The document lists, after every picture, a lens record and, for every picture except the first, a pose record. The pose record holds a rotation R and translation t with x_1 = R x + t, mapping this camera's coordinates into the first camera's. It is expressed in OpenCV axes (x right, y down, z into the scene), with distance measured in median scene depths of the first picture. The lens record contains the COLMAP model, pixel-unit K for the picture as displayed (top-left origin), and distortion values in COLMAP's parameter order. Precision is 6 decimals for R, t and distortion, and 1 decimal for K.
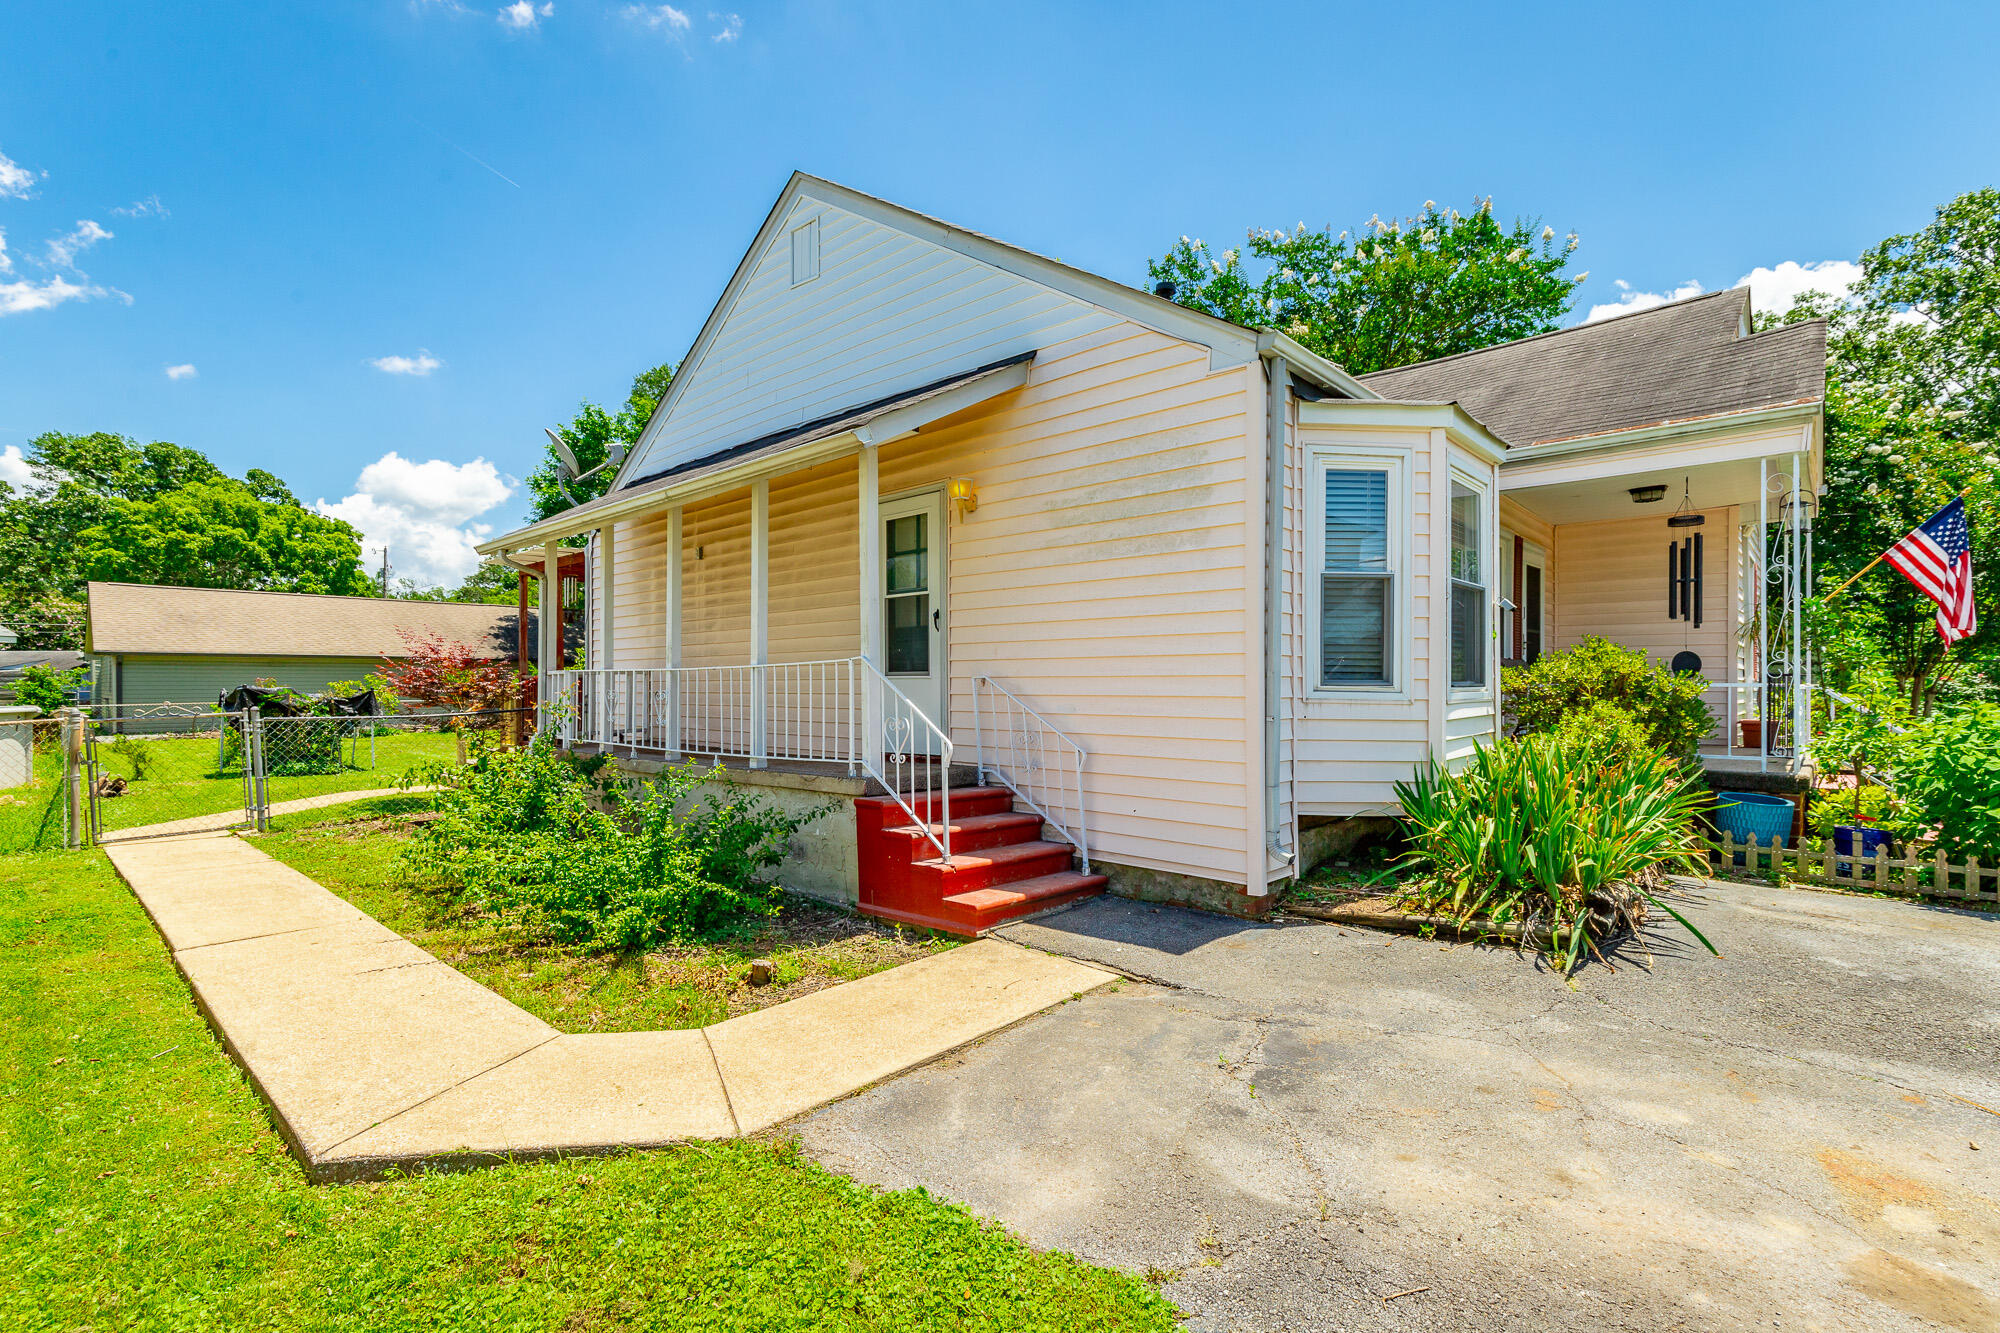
lens RADIAL K [[900.0, 0, 1005.0], [0, 900.0, 675.2], [0, 0, 1]] dist [0.008345, -0.001323]
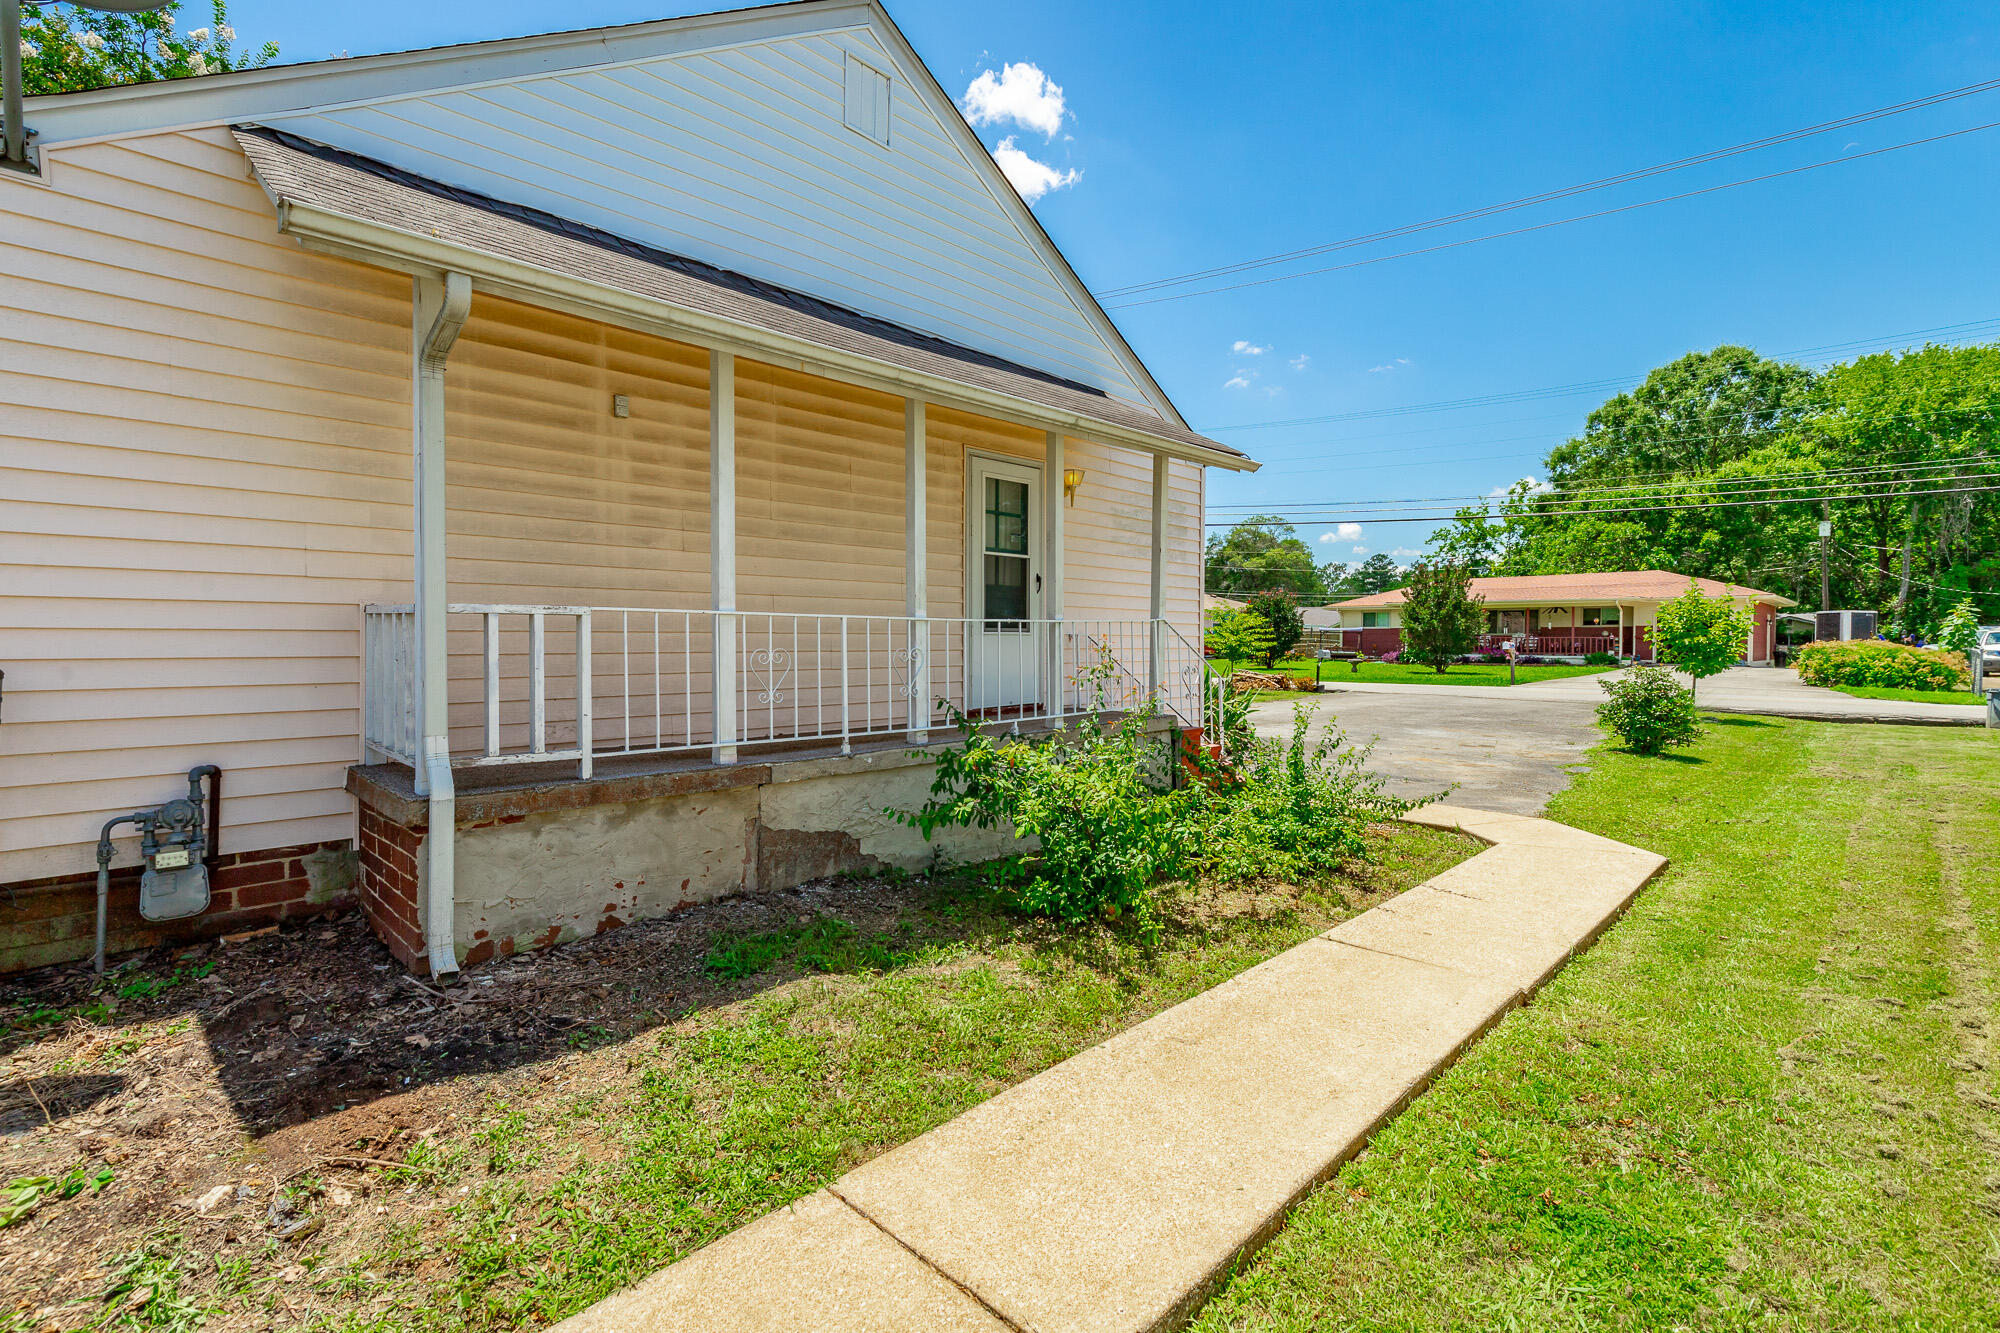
lens RADIAL K [[900.0, 0, 1004.5], [0, 900.0, 661.6], [0, 0, 1]] dist [0.008345, -0.001323]
pose [[0.037539, -0.027899, 0.998906, -1.157996], [-0.015348, 0.999476, 0.028492, 0.005999], [-0.999177, -0.016401, 0.037091, 0.949026]]
